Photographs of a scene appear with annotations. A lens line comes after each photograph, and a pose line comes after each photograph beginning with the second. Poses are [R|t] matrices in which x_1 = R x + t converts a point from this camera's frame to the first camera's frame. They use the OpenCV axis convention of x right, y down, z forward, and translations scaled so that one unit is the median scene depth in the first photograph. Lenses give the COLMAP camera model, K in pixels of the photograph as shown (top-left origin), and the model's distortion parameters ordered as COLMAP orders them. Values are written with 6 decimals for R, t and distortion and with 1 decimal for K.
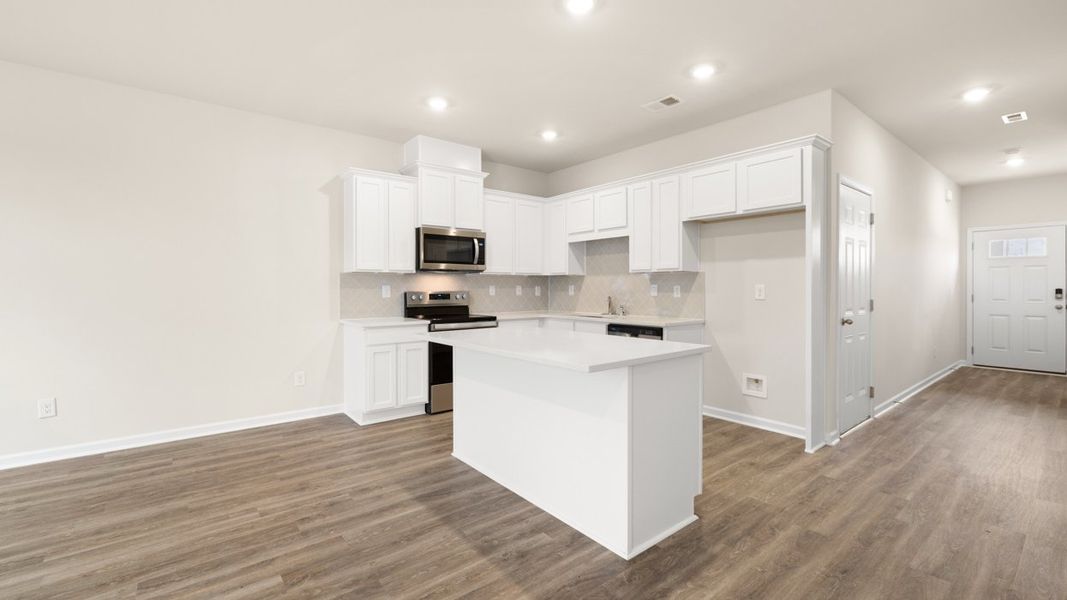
lens RADIAL K [[447.7, 0, 531.6], [0, 447.7, 291.7], [0, 0, 1]] dist [-0.003376, 0.000712]
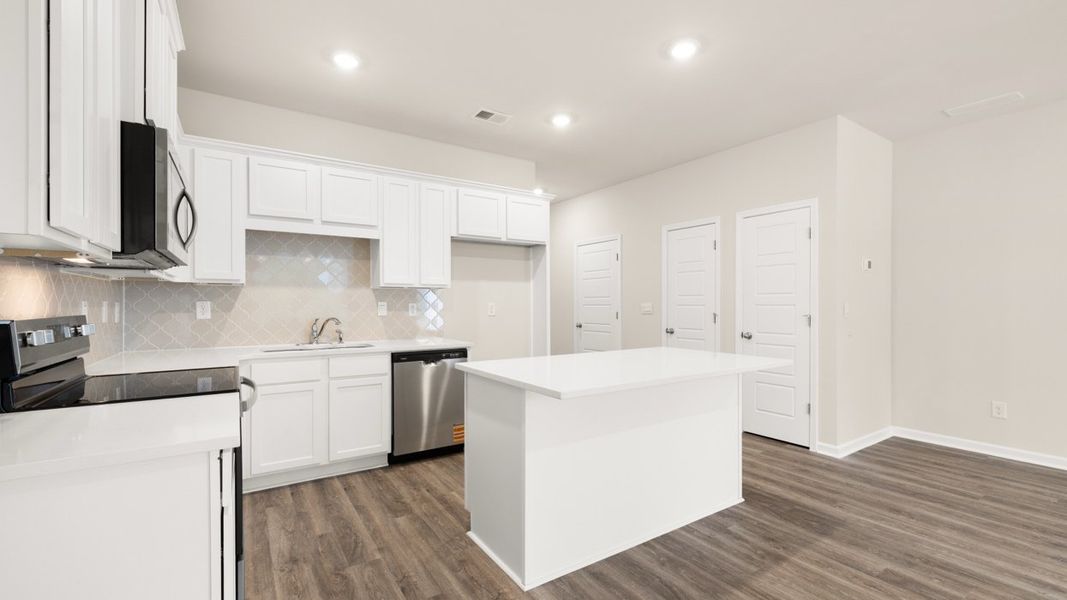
lens RADIAL K [[447.7, 0, 534.2], [0, 447.7, 306.1], [0, 0, 1]] dist [-0.003376, 0.000712]
pose [[0.095240, -0.000900, 0.995454, -0.661715], [0.009907, 0.999951, -0.000044, -0.006734], [-0.995405, 0.009867, 0.095244, 0.810800]]
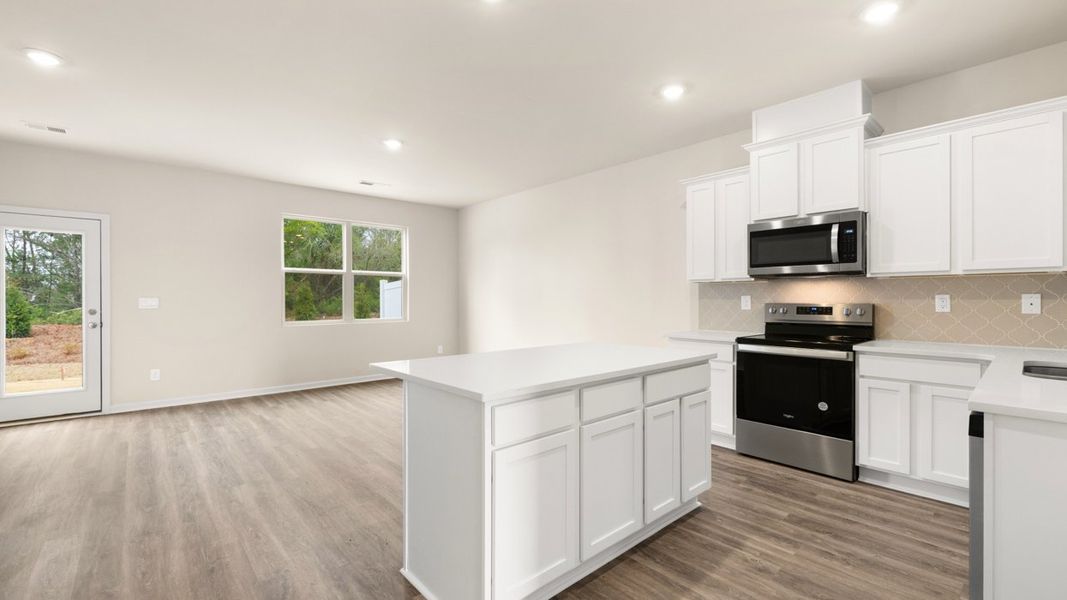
lens RADIAL K [[447.7, 0, 533.8], [0, 447.7, 302.6], [0, 0, 1]] dist [-0.003376, 0.000712]
pose [[0.057918, 0.012620, -0.998242, 0.655887], [-0.008557, 0.999890, 0.012144, -0.008701], [0.998285, 0.007839, 0.058020, 0.661981]]
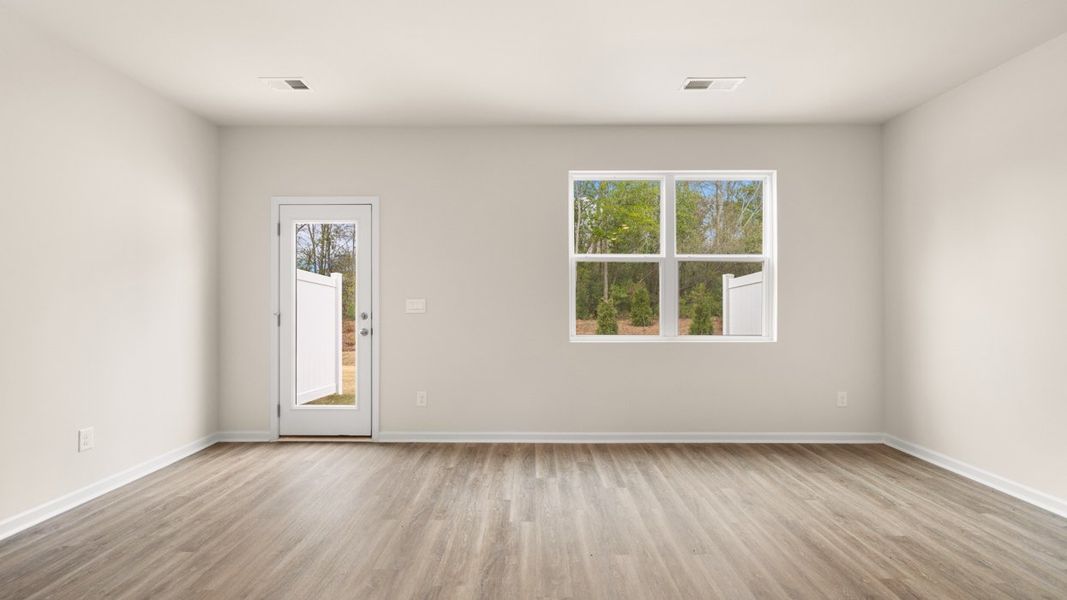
lens RADIAL K [[447.7, 0, 528.9], [0, 447.7, 296.9], [0, 0, 1]] dist [-0.003376, 0.000712]
pose [[-0.630614, -0.003483, -0.776088, -0.093339], [-0.005977, 0.999982, 0.000369, -0.004122], [0.776073, 0.004872, -0.630624, 0.453720]]
